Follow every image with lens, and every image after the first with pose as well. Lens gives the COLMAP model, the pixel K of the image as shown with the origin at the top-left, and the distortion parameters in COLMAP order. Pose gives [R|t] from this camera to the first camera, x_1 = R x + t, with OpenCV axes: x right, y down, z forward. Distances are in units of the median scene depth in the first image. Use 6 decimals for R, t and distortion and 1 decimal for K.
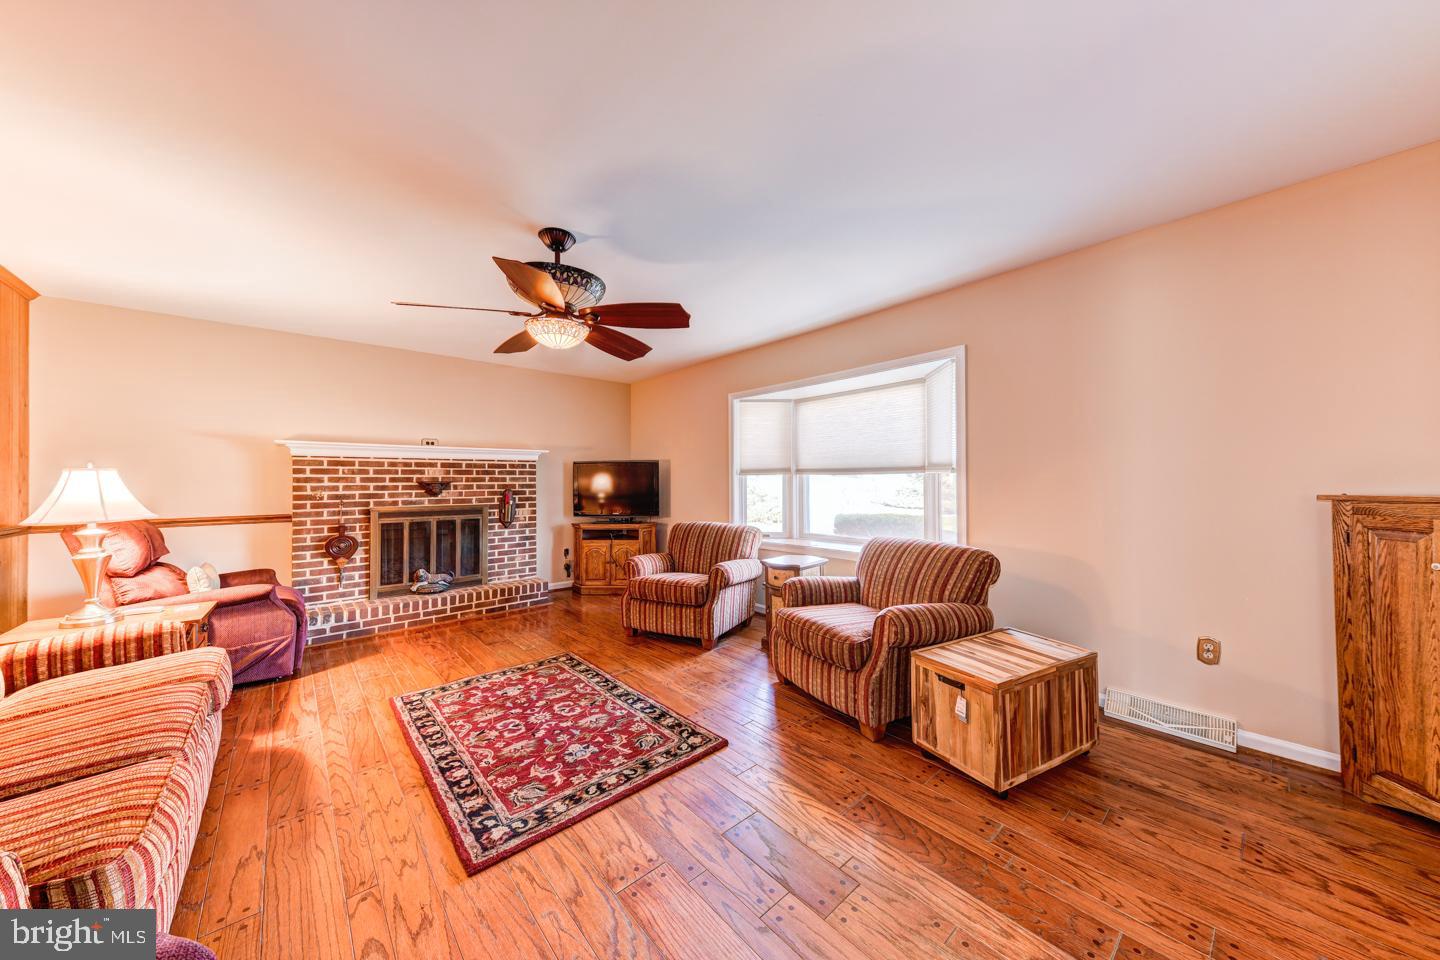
lens RADIAL K [[488.6, 0, 716.7], [0, 488.6, 478.7], [0, 0, 1]] dist [0.001636, -0.000306]
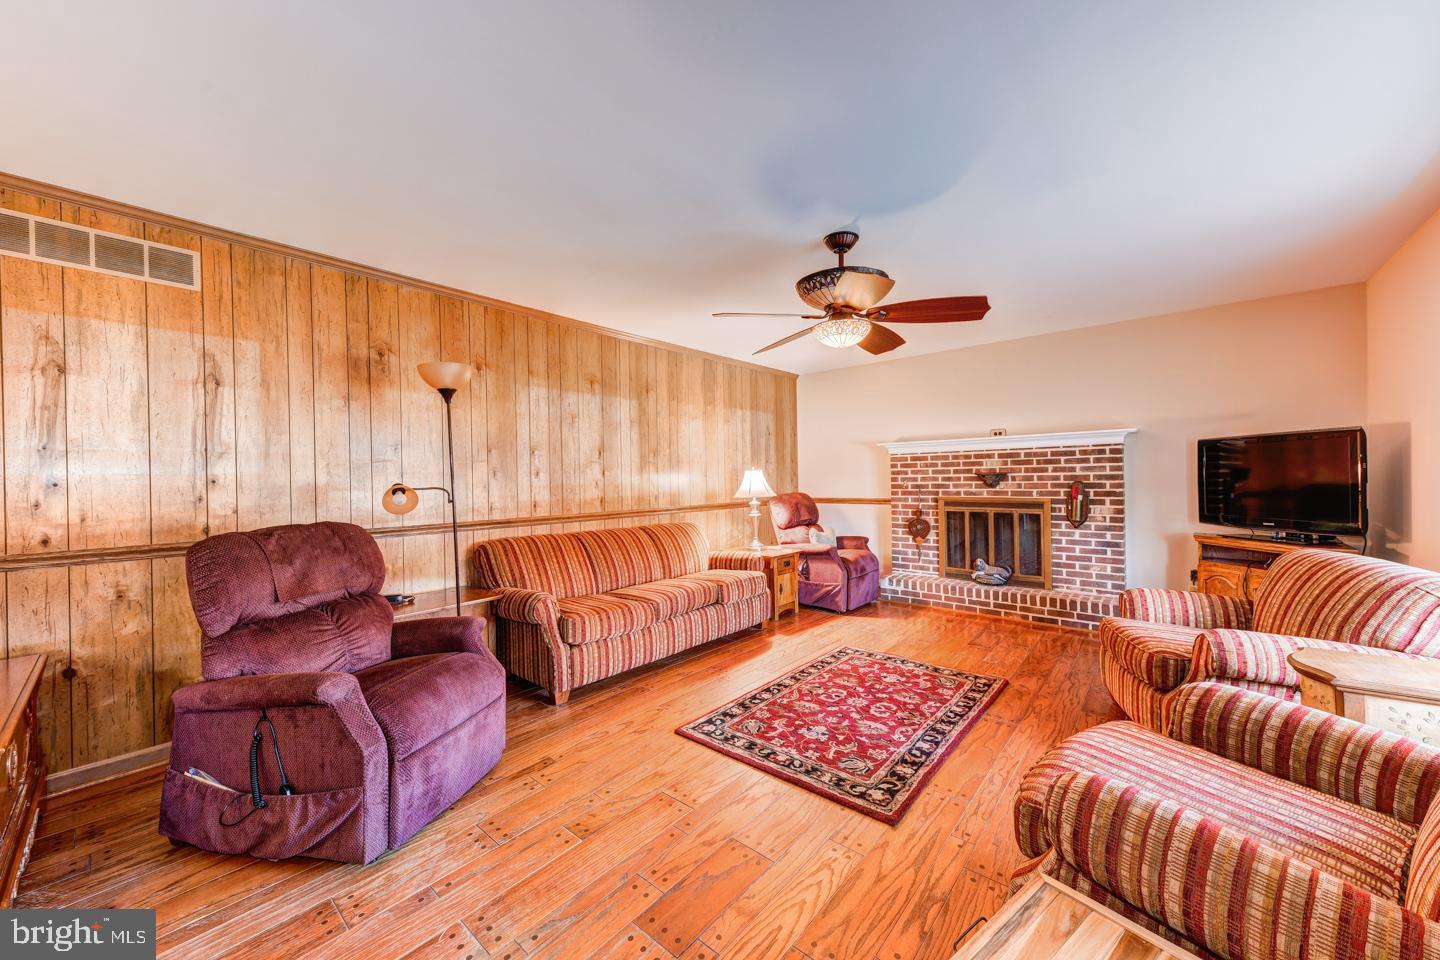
lens RADIAL K [[513.9, 0, 716.5], [0, 513.9, 477.6], [0, 0, 1]] dist [-0.005482, -0.001509]
pose [[0.125649, 0.004439, -0.992065, 0.538440], [0.020563, 0.999764, 0.007078, -0.004456], [0.991862, -0.021289, 0.125528, 0.447101]]
